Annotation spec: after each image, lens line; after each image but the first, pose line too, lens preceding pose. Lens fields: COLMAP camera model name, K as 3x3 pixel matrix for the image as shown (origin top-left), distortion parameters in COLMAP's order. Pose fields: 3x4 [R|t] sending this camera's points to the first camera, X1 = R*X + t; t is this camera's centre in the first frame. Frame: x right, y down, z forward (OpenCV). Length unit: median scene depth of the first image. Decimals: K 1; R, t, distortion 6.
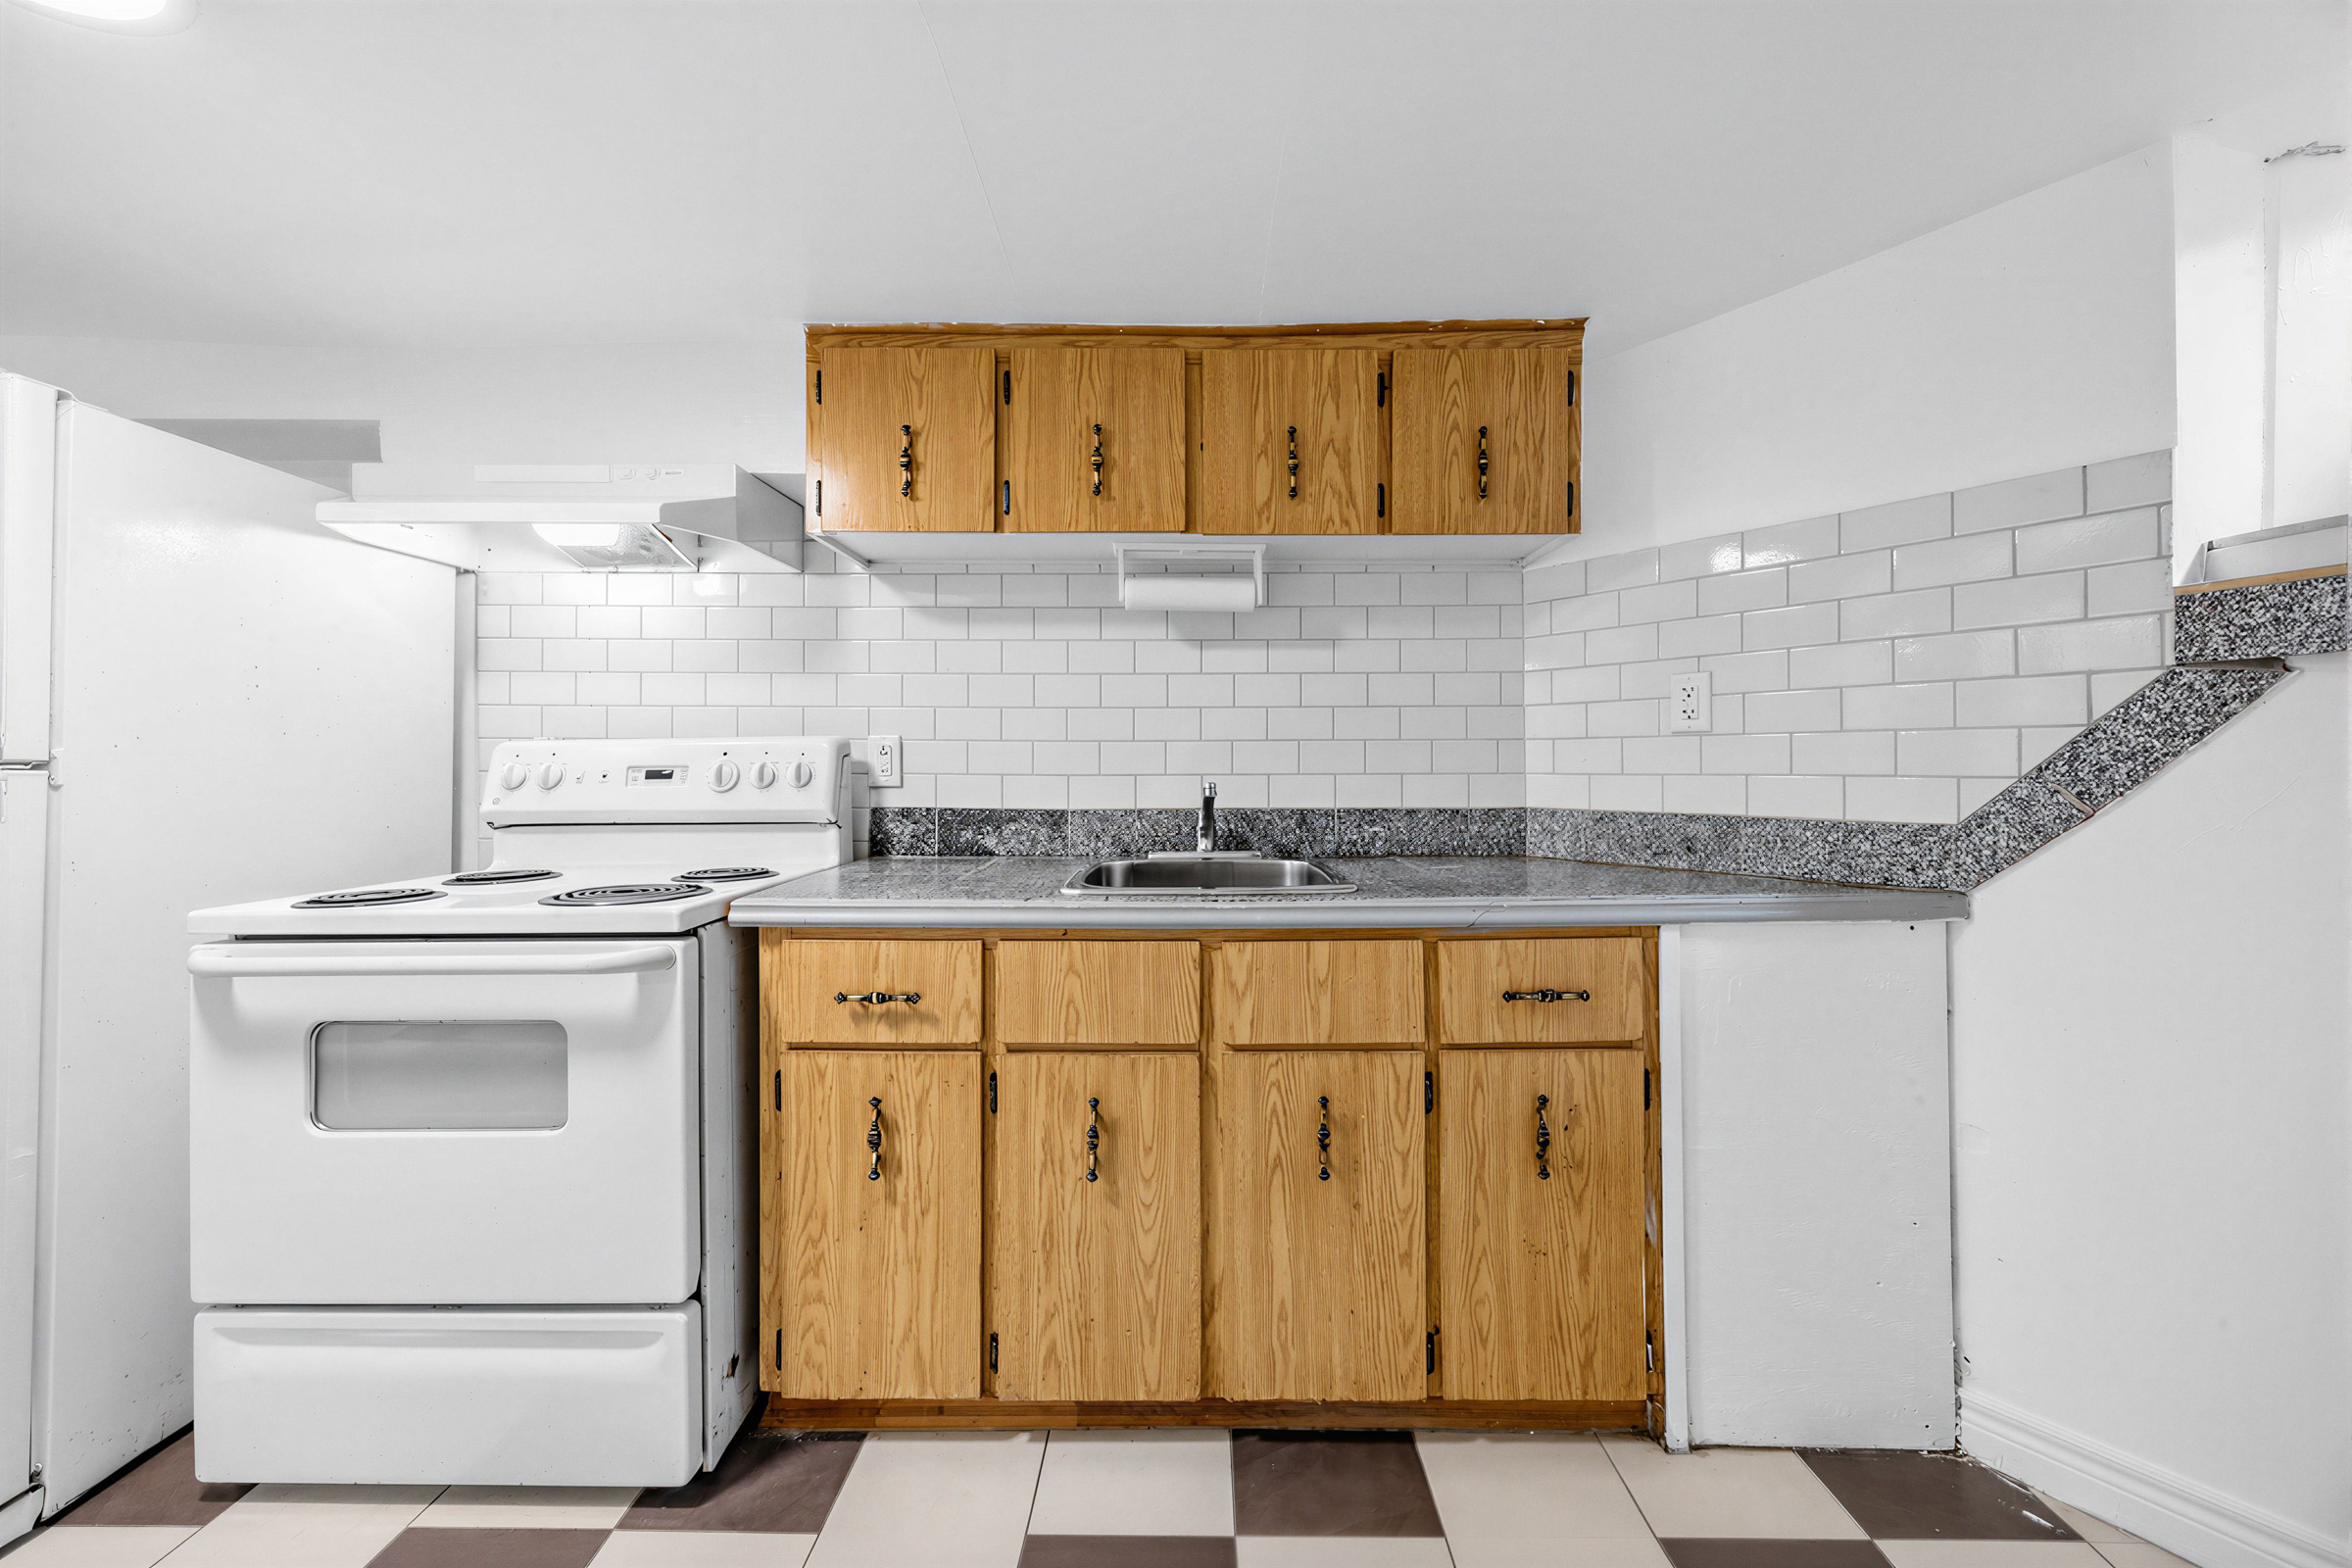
lens RADIAL K [[905.4, 0, 1176.0], [0, 905.4, 784.0], [0, 0, 1]] dist [-0.006472, 0.000001]
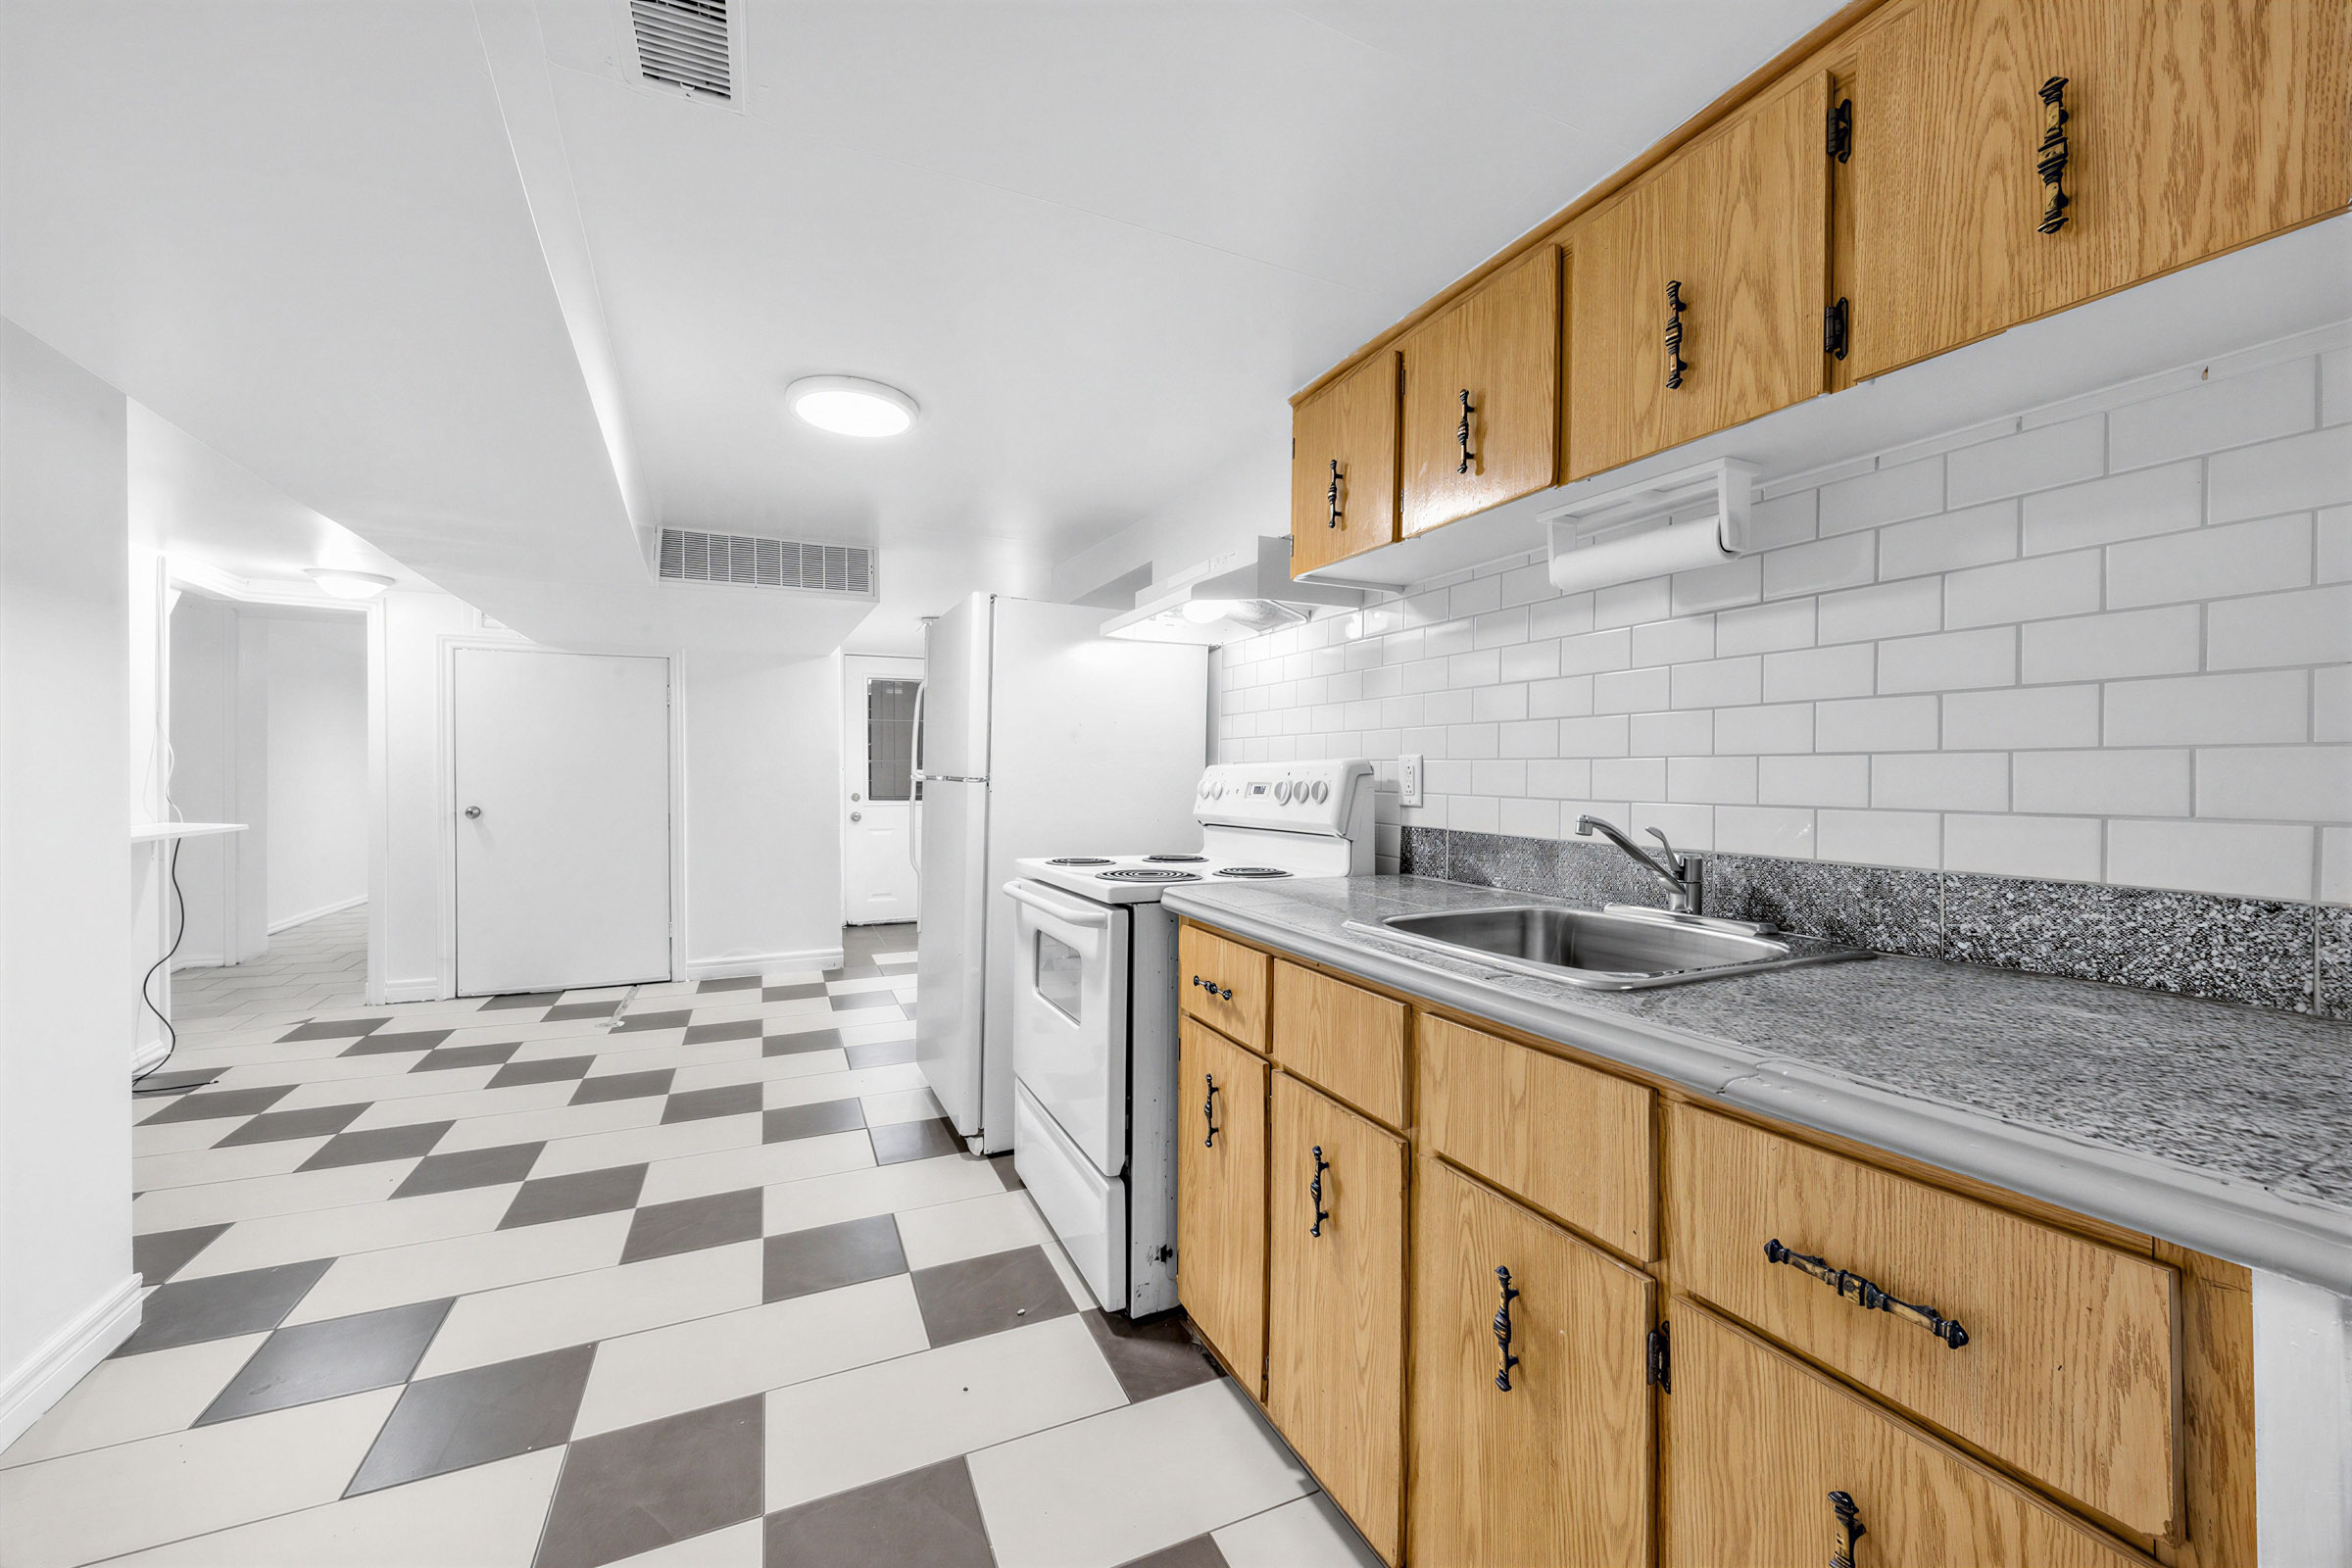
lens RADIAL K [[912.8, 0, 1176.0], [0, 912.8, 784.0], [0, 0, 1]] dist [0.000312, 0.000121]
pose [[0.412517, 0.012469, -0.910865, 0.586521], [-0.027955, 0.999609, 0.001023, -0.017346], [0.910521, 0.025041, 0.412704, 0.398174]]
